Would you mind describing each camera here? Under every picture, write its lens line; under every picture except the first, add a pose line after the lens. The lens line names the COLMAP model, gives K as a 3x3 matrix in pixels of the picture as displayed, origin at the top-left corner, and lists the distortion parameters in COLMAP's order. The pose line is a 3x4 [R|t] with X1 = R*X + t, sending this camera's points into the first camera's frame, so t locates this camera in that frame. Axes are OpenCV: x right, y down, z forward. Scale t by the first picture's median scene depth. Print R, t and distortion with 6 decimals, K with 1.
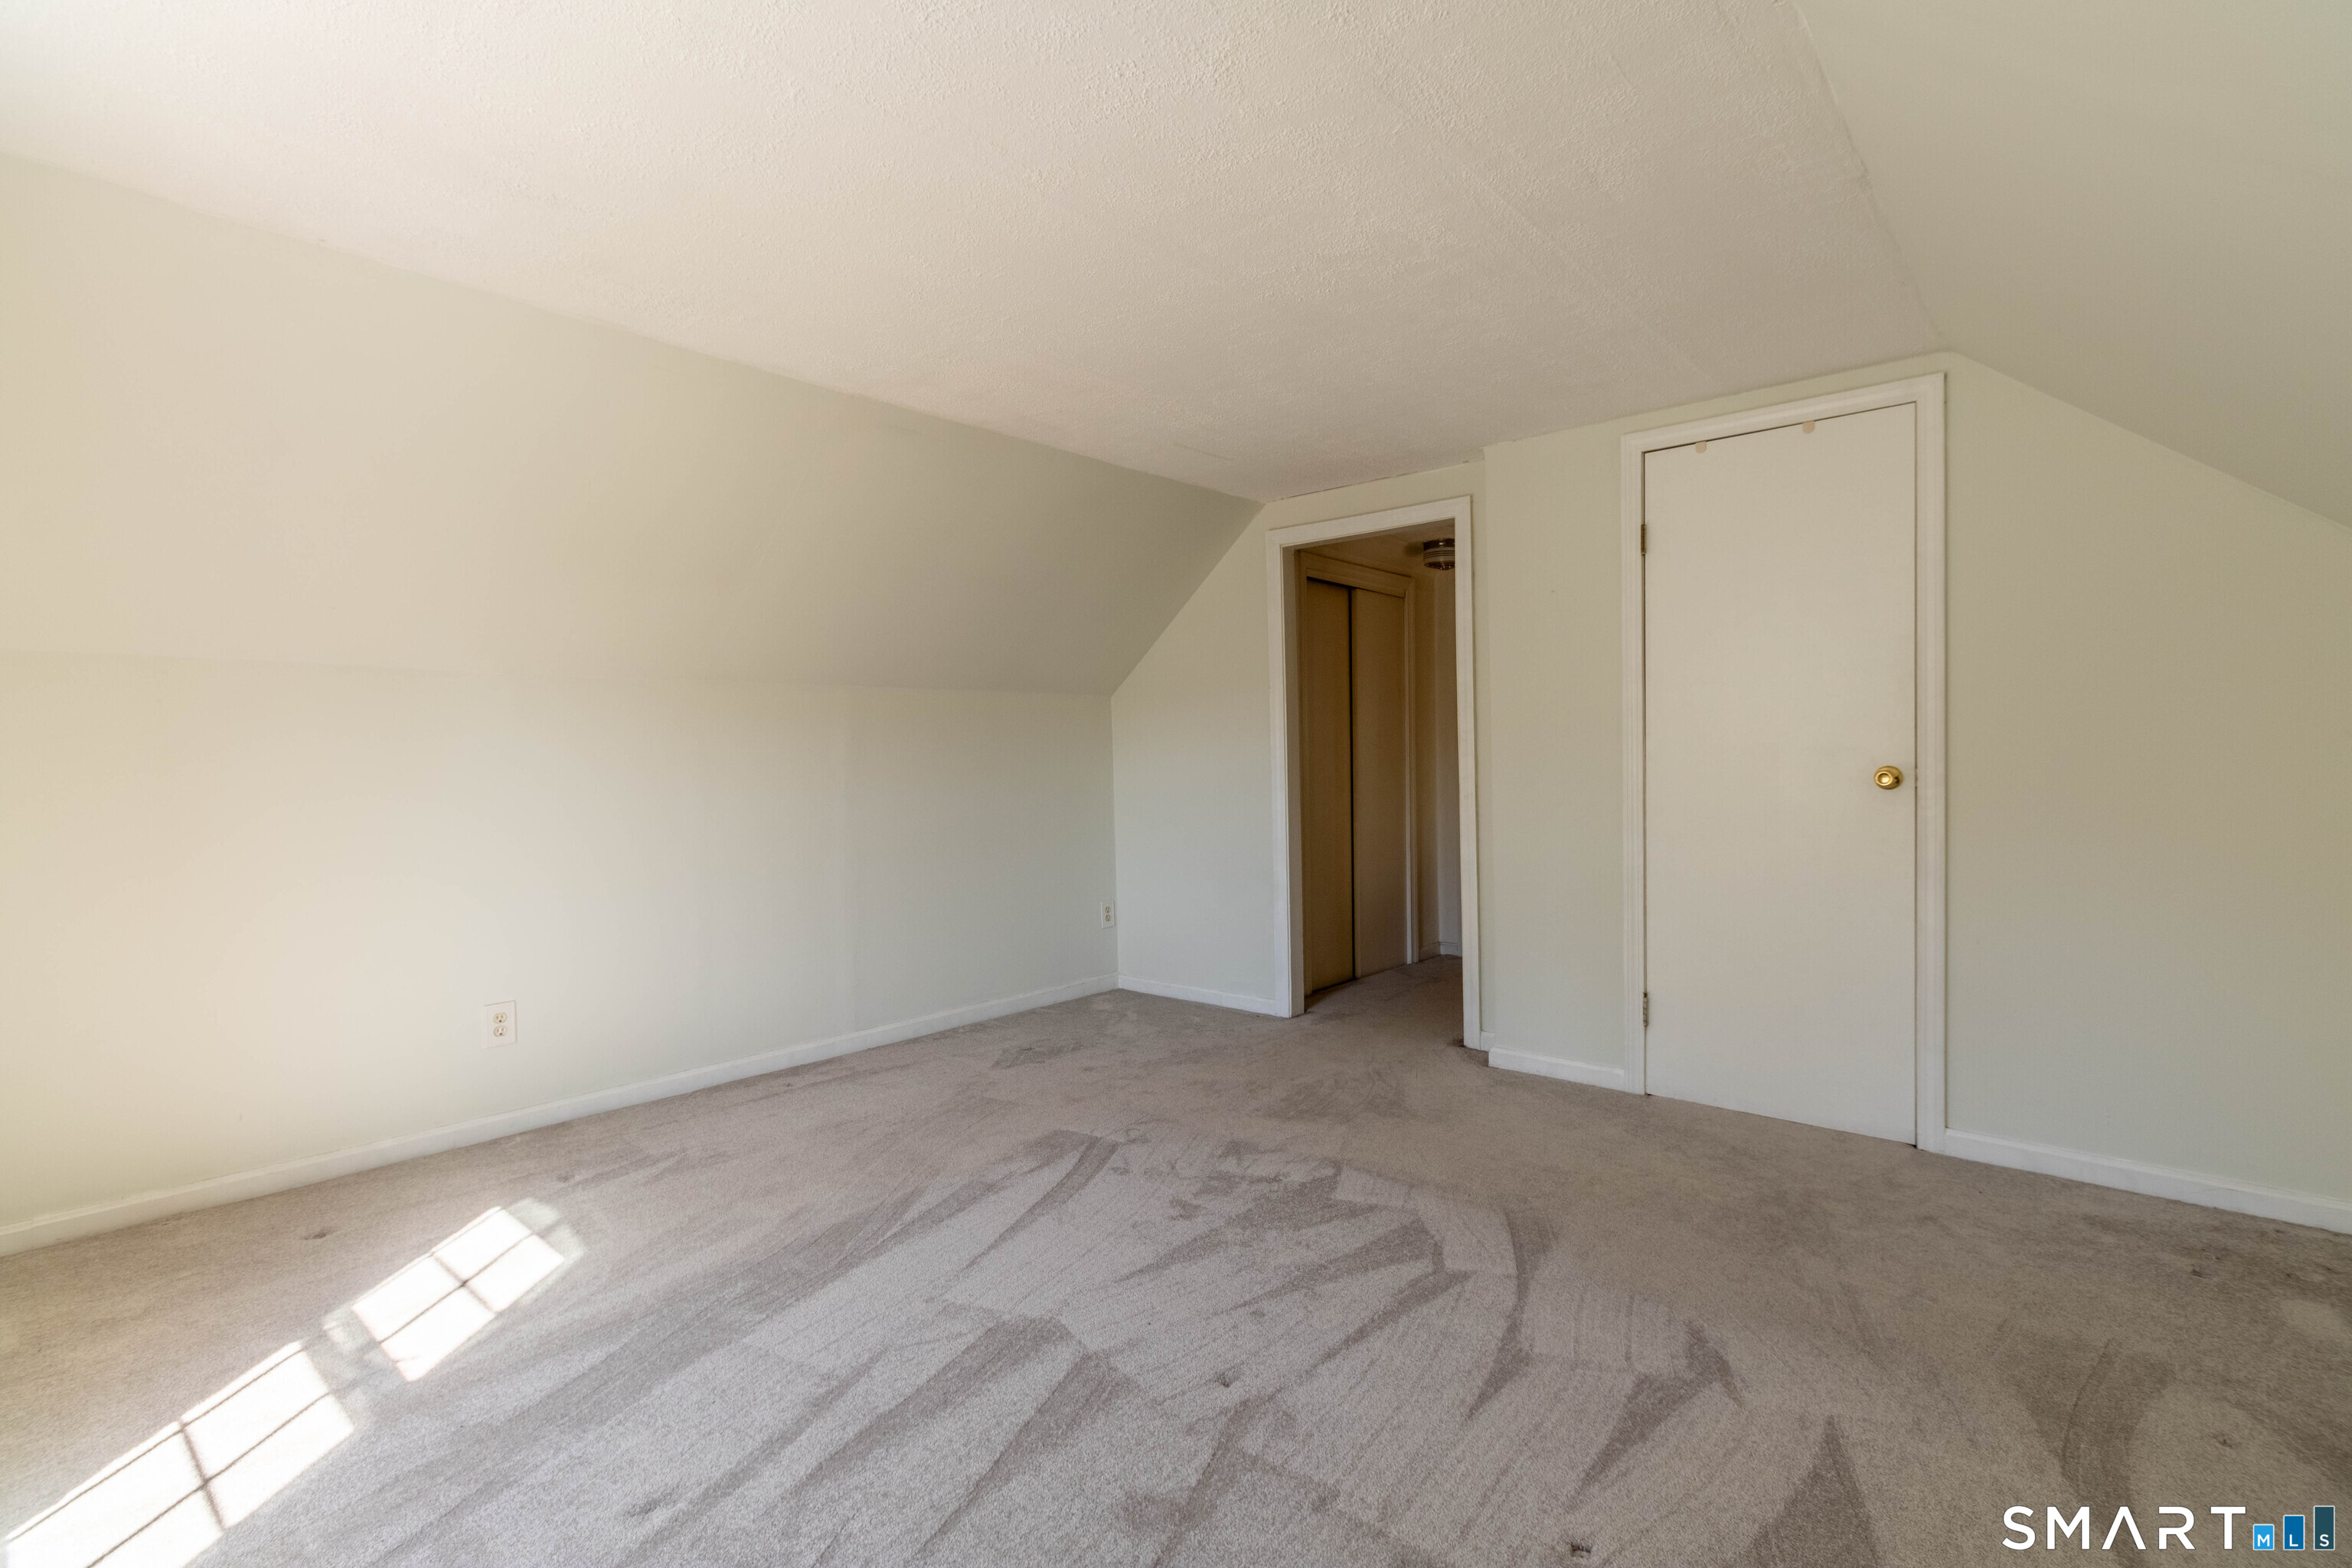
lens RADIAL K [[1077.6, 0, 1174.2], [0, 1077.6, 770.6], [0, 0, 1]] dist [0.002972, 0.000956]
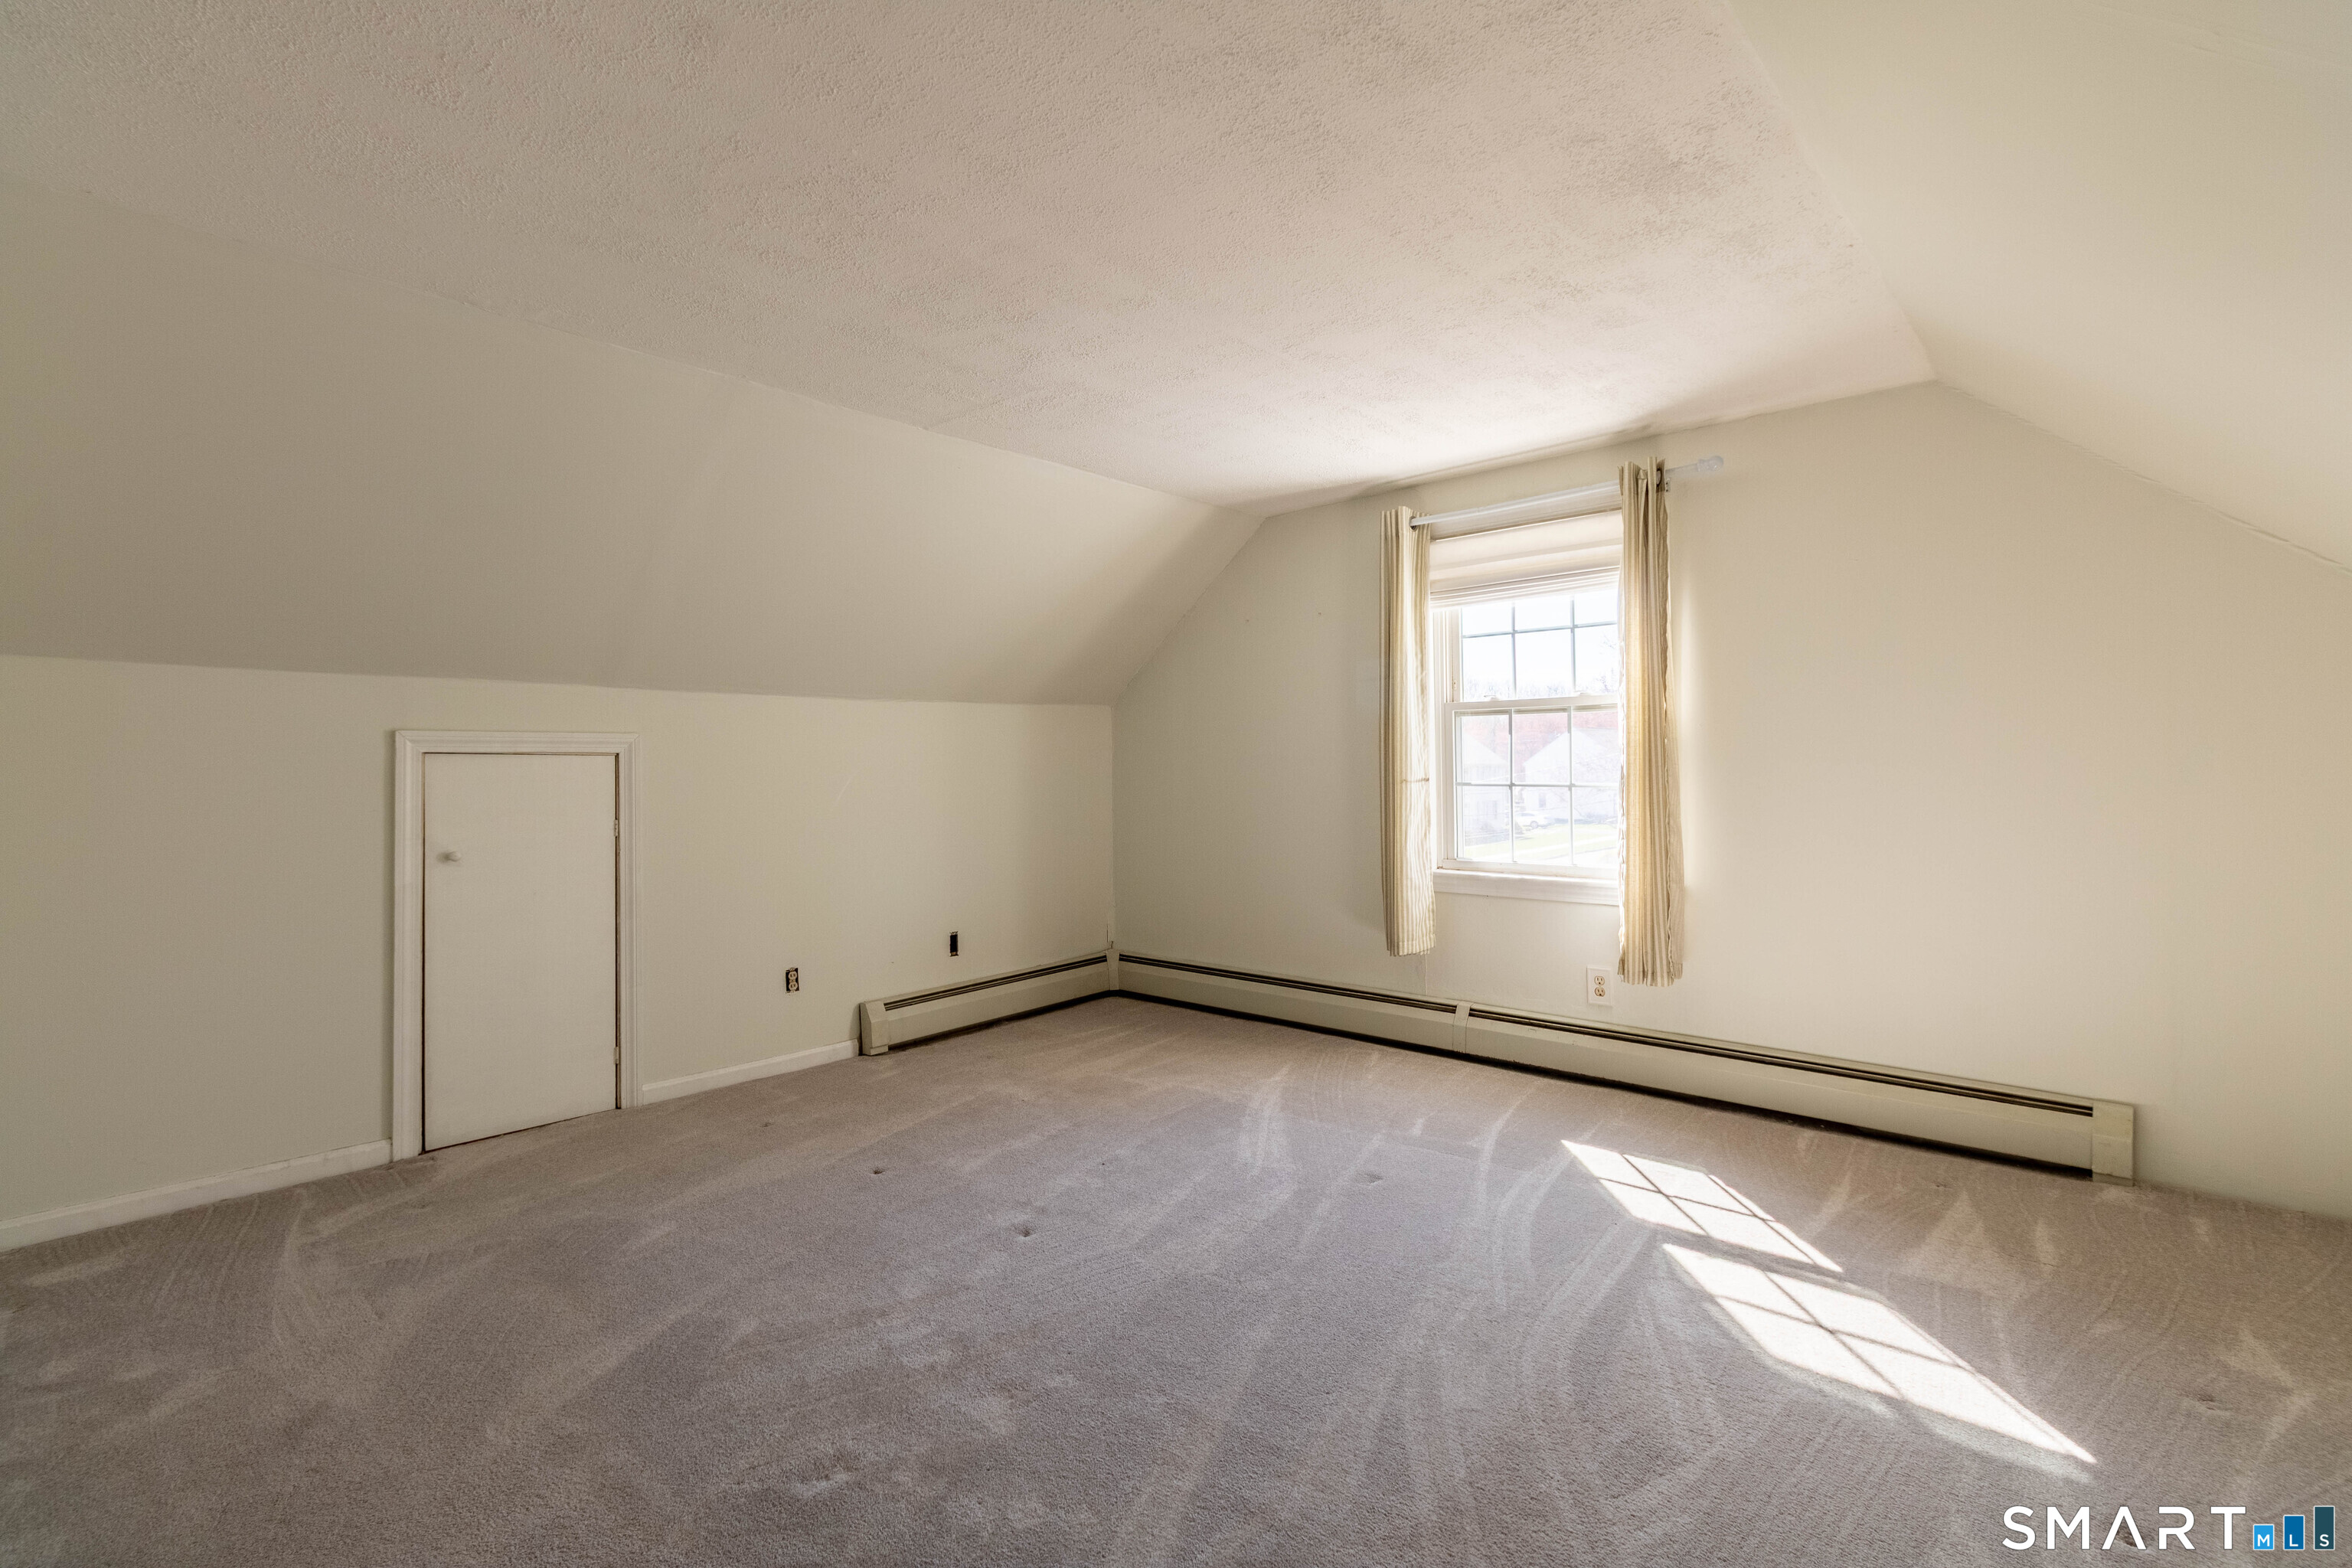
lens RADIAL K [[1077.6, 0, 1174.2], [0, 1077.6, 770.6], [0, 0, 1]] dist [0.002972, 0.000956]
pose [[-0.999748, 0.021320, 0.007033, -0.128928], [0.021414, 0.999680, 0.013500, -0.025245], [-0.006743, 0.013647, -0.999884, 2.055869]]
